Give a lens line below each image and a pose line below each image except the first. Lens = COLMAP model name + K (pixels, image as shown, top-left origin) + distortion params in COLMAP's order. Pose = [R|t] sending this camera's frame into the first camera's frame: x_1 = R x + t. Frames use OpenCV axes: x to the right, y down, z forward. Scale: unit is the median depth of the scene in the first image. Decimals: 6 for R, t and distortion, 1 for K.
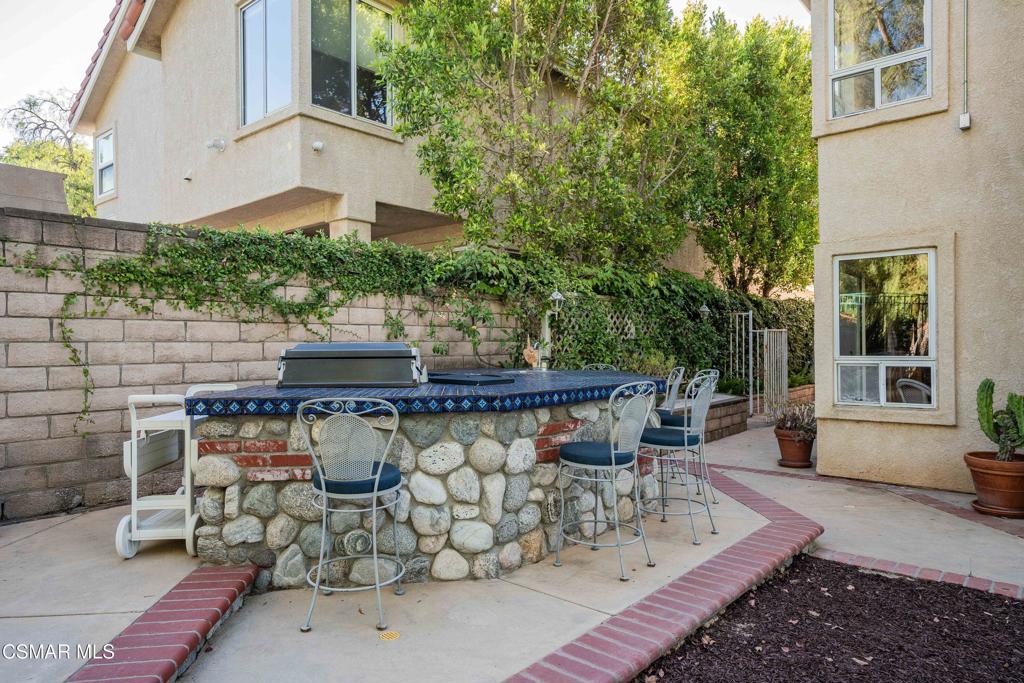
lens RADIAL K [[654.7, 0, 506.4], [0, 654.7, 346.6], [0, 0, 1]] dist [0.004013, 0.001638]
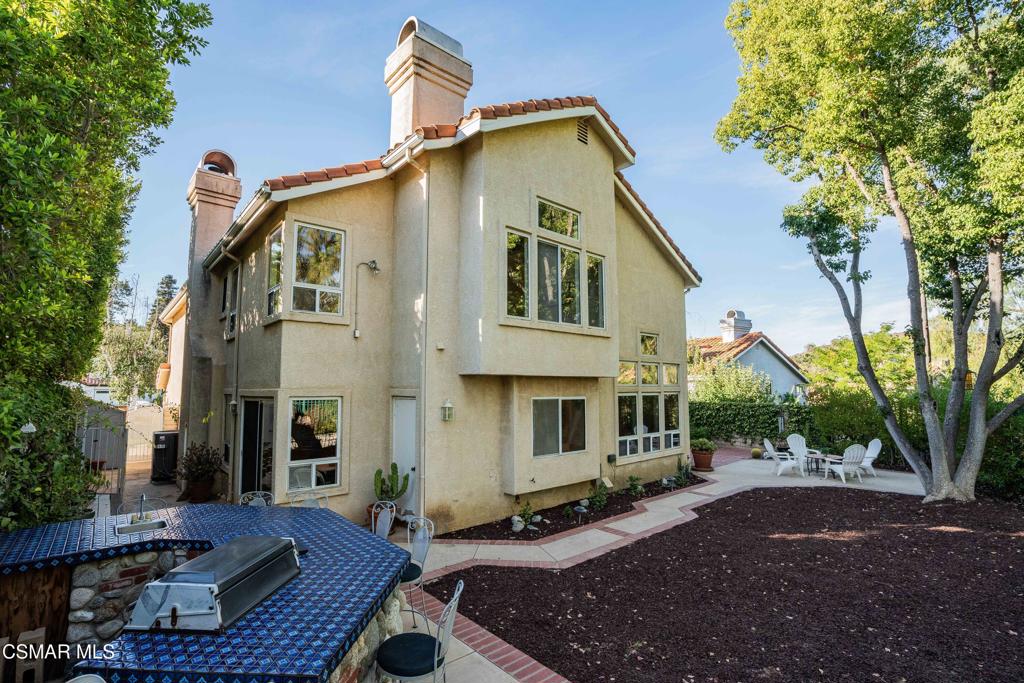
lens RADIAL K [[467.3, 0, 506.4], [0, 467.3, 343.4], [0, 0, 1]] dist [-0.032292, 0.000028]
pose [[0.124464, 0.106485, 0.986494, -0.611687], [0.004033, 0.994162, -0.107821, -0.159635], [-0.992216, 0.017398, 0.123308, 0.372787]]
